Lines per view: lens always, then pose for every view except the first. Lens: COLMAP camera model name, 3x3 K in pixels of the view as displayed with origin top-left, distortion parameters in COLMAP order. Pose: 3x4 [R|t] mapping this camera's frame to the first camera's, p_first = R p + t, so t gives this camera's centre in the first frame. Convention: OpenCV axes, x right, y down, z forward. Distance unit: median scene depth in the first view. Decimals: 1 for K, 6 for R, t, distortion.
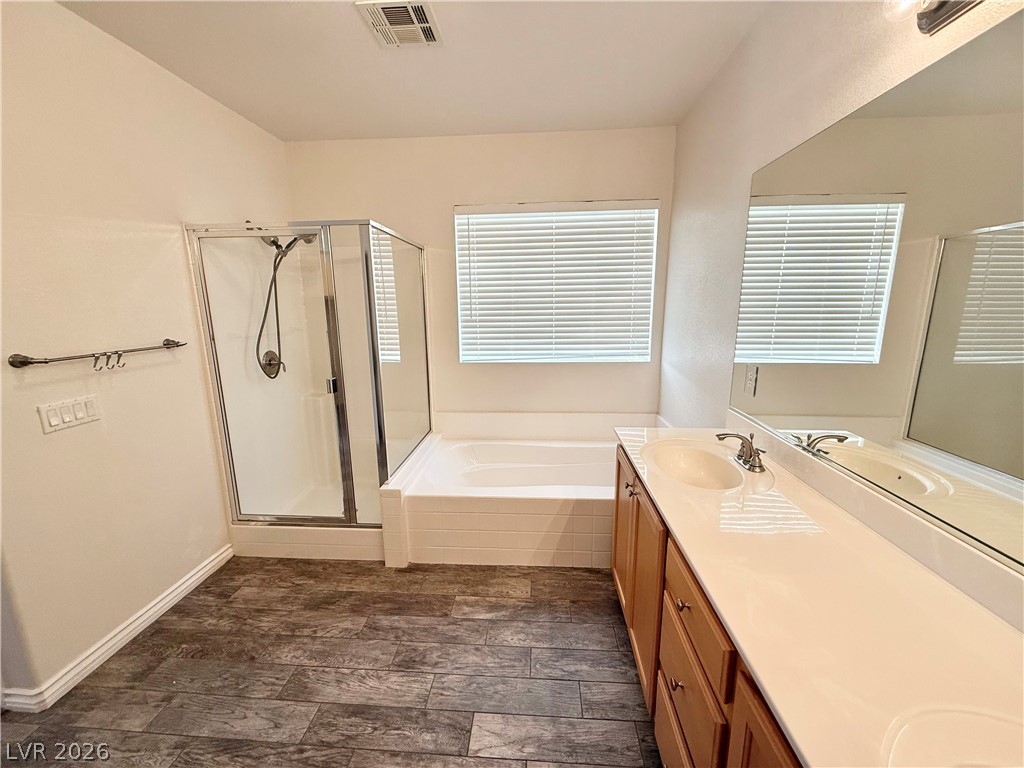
lens RADIAL K [[411.0, 0, 512.0], [0, 411.0, 384.0], [0, 0, 1]] dist [0.000474, 0.000216]
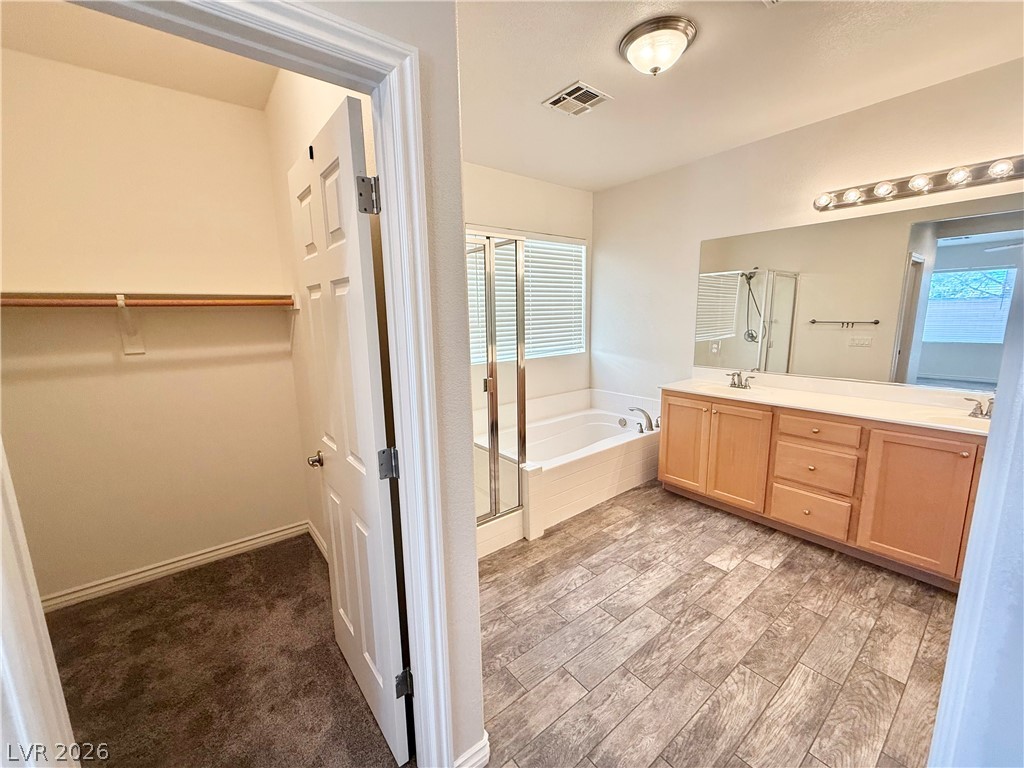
lens RADIAL K [[411.0, 0, 512.0], [0, 411.0, 384.0], [0, 0, 1]] dist [0.000474, 0.000216]
pose [[0.735571, -0.117046, 0.667260, -1.261981], [0.138650, 0.990122, 0.020835, -0.015766], [-0.663107, 0.077190, 0.744534, 0.190383]]
